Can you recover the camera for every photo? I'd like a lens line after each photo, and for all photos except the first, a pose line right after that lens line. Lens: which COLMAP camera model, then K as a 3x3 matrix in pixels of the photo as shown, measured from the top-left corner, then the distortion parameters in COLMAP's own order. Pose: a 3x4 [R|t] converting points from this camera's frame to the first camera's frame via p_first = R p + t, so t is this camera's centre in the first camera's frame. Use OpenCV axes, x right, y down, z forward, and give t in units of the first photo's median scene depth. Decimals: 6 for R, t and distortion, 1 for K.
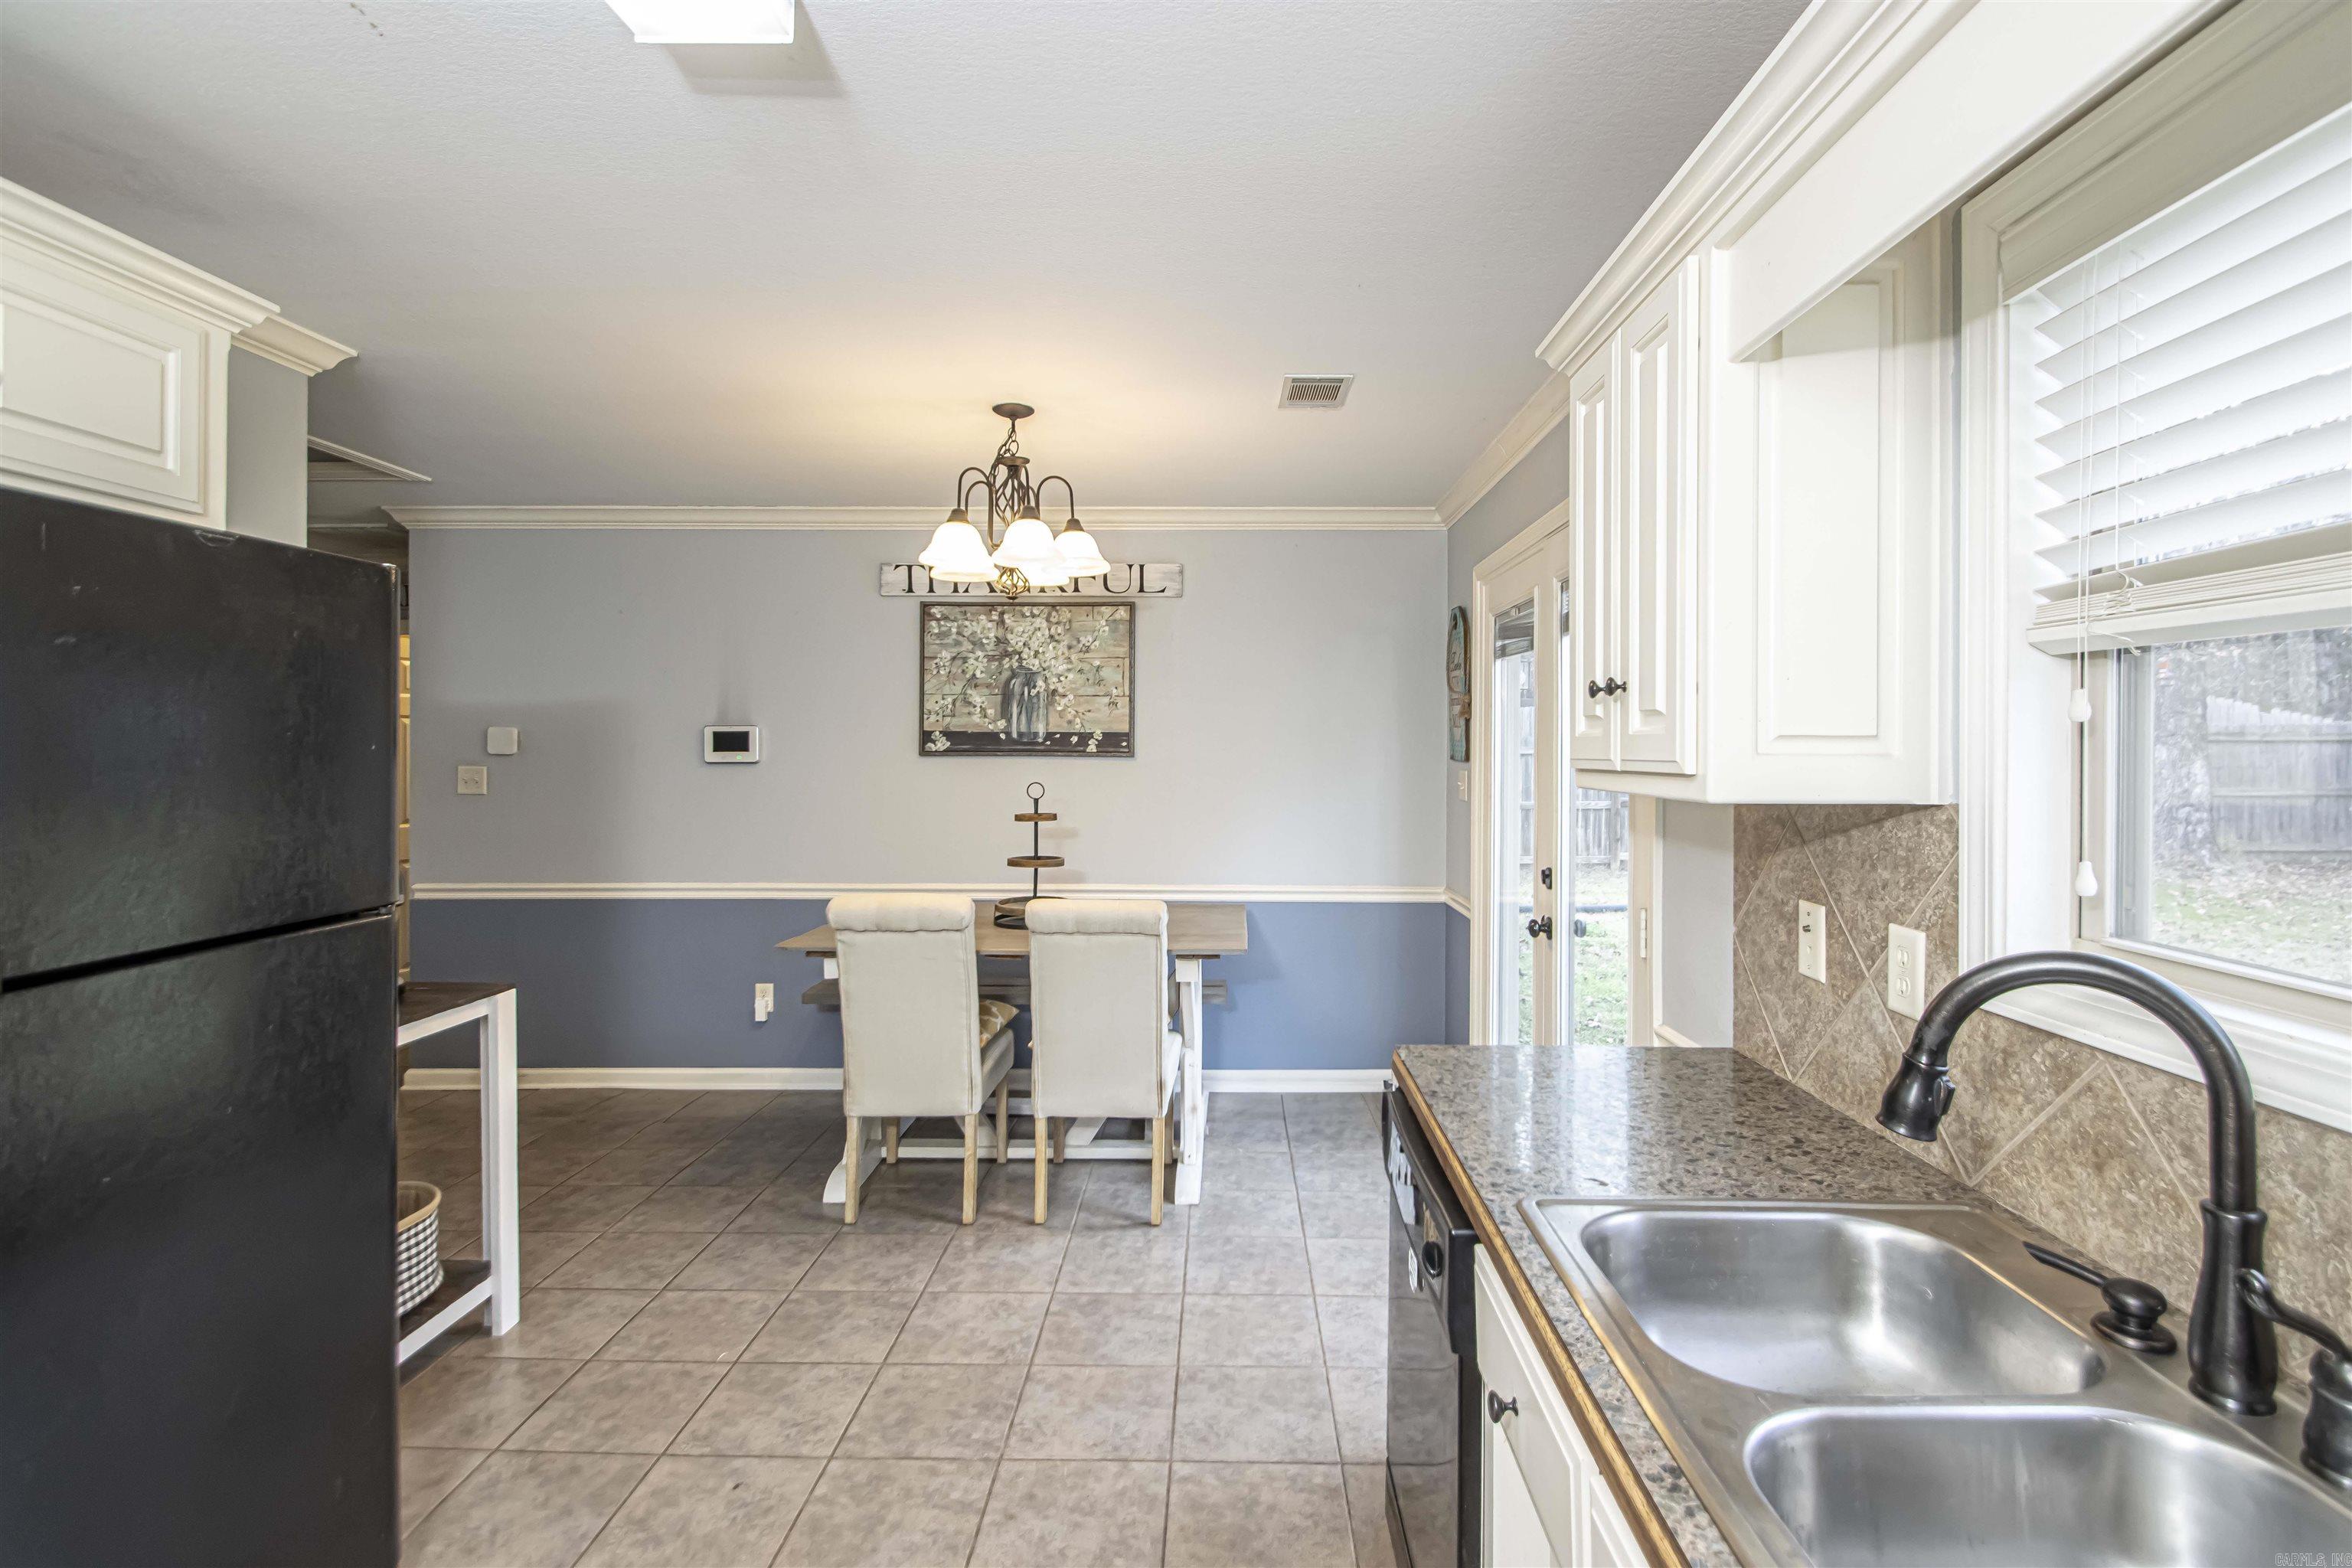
lens RADIAL K [[1100.8, 0, 1202.1], [0, 1100.8, 744.2], [0, 0, 1]] dist [0.004861, -0.007779]
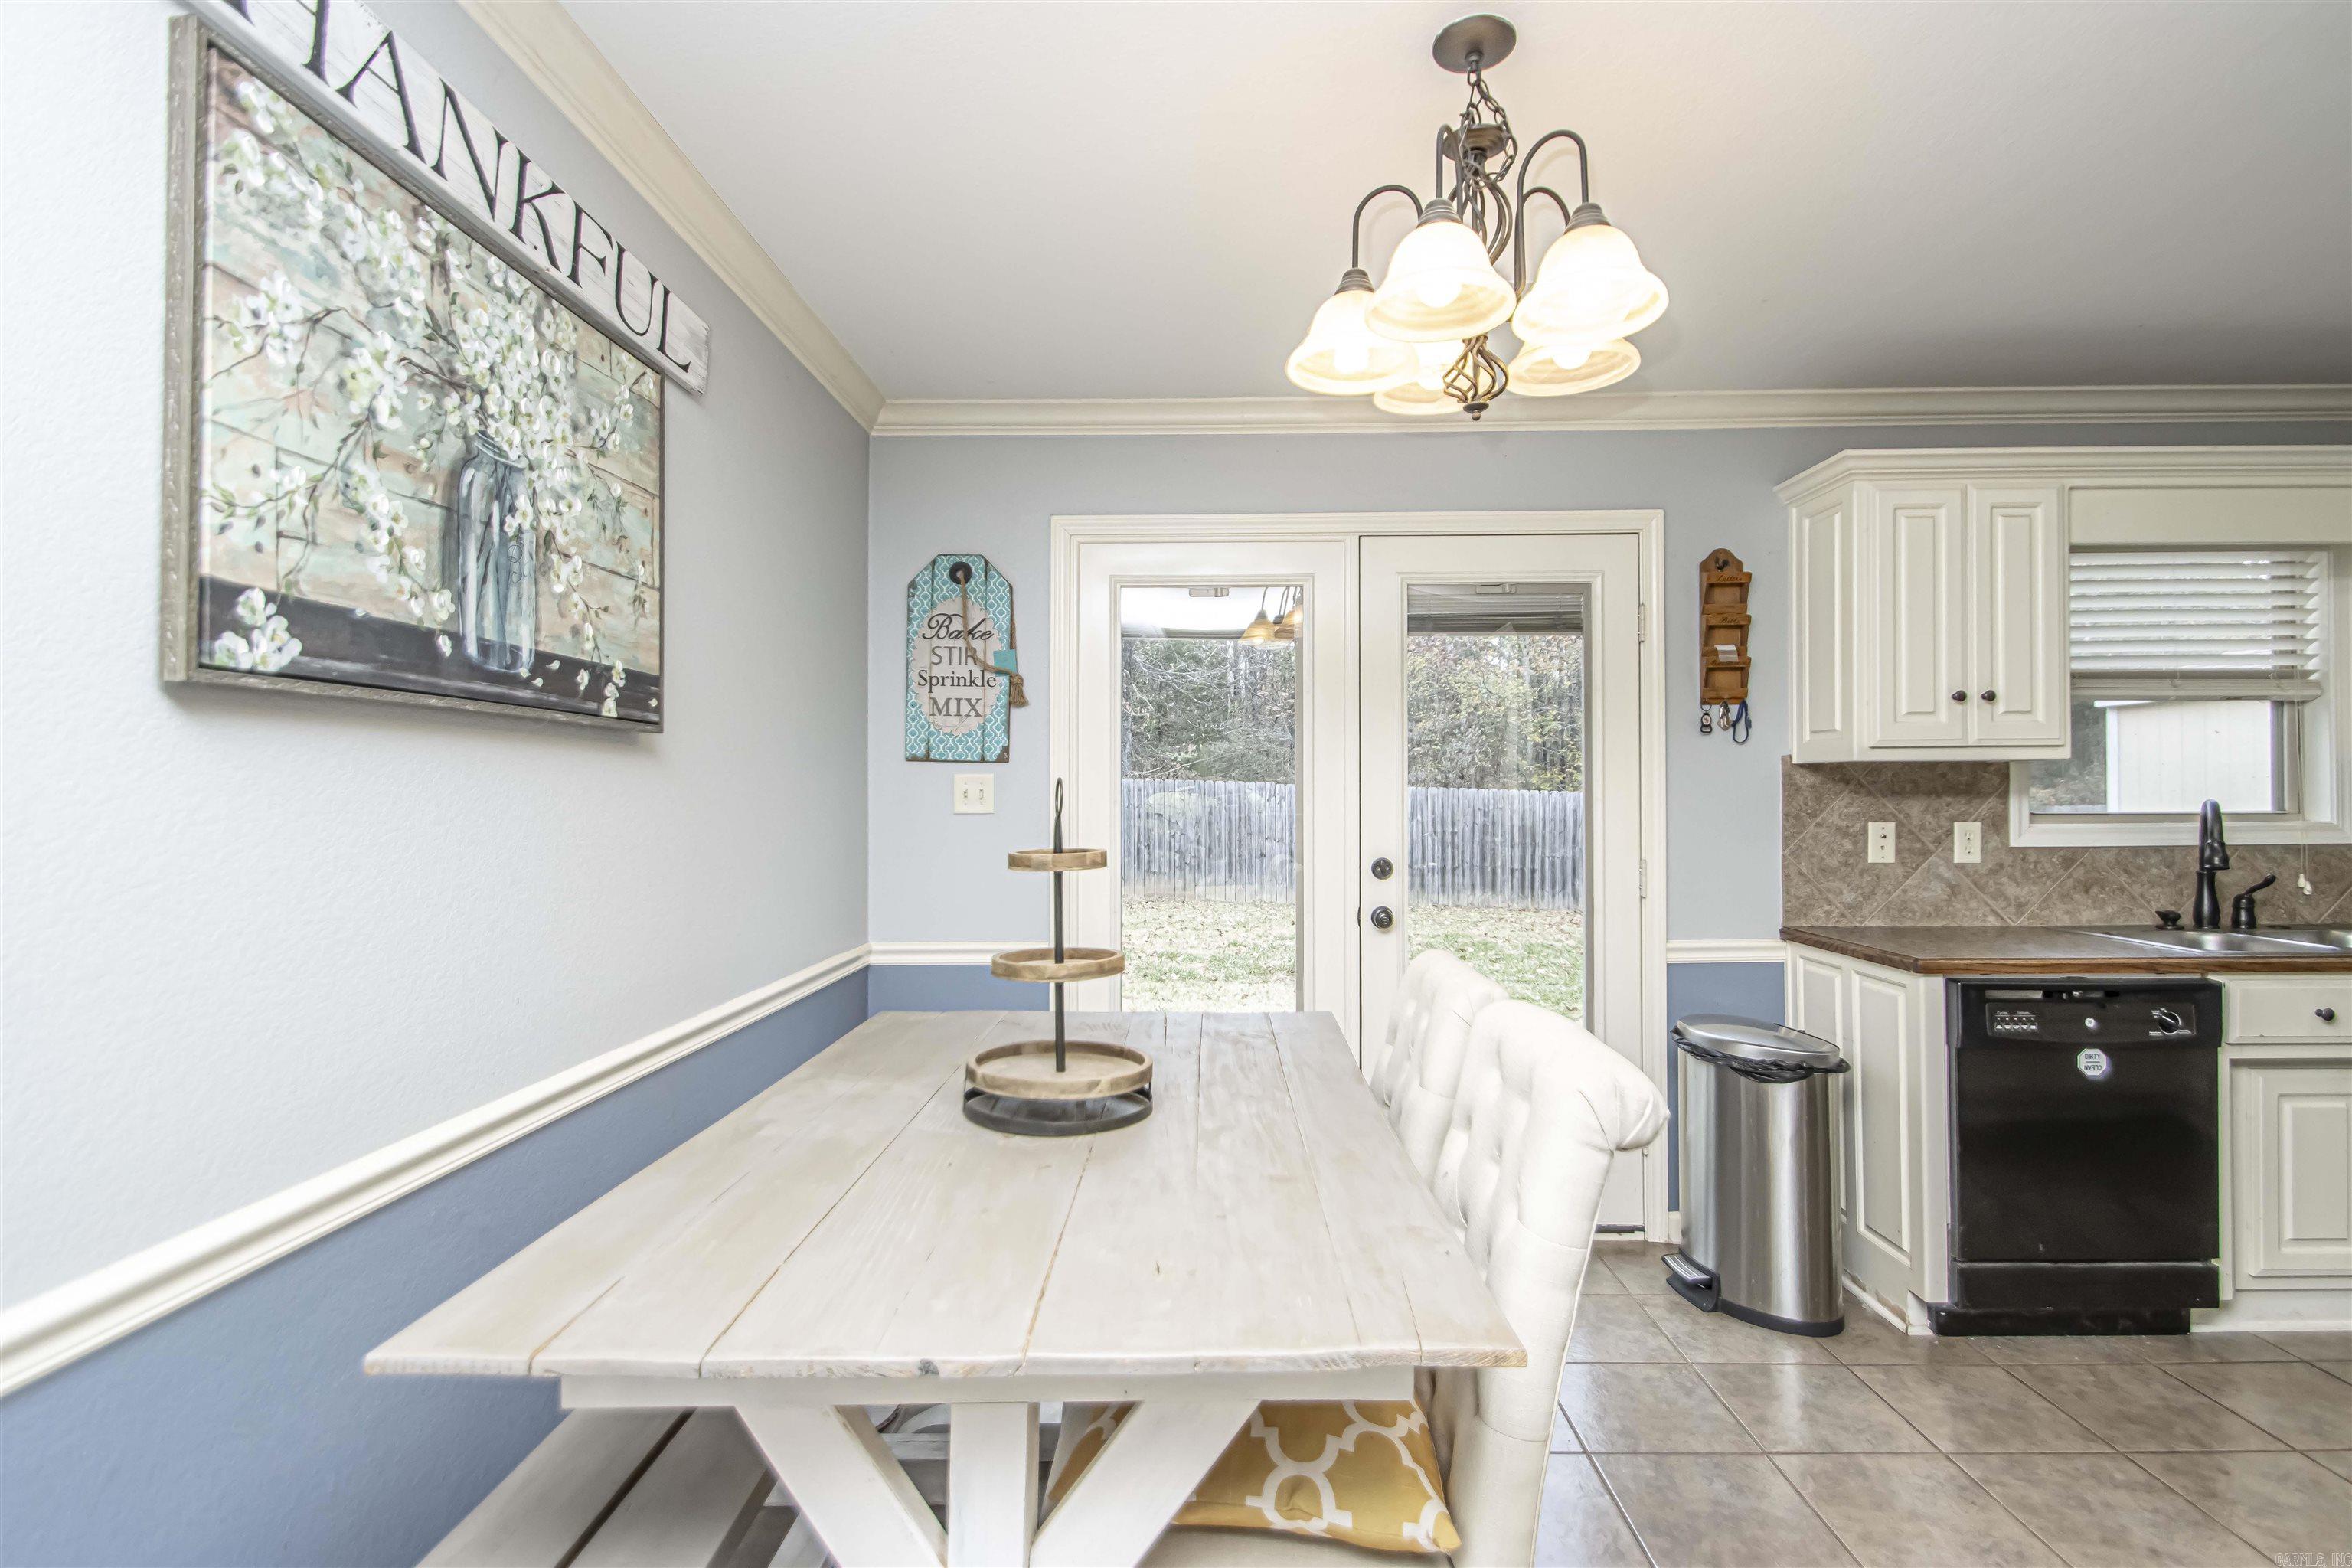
lens RADIAL K [[1100.8, 0, 1179.5], [0, 1100.8, 787.0], [0, 0, 1]] dist [0.004861, -0.007779]
pose [[0.016573, 0.001914, 0.999861, -0.481047], [0.001178, 0.999997, -0.001934, 0.032468], [-0.999862, 0.001209, 0.016571, 0.793064]]
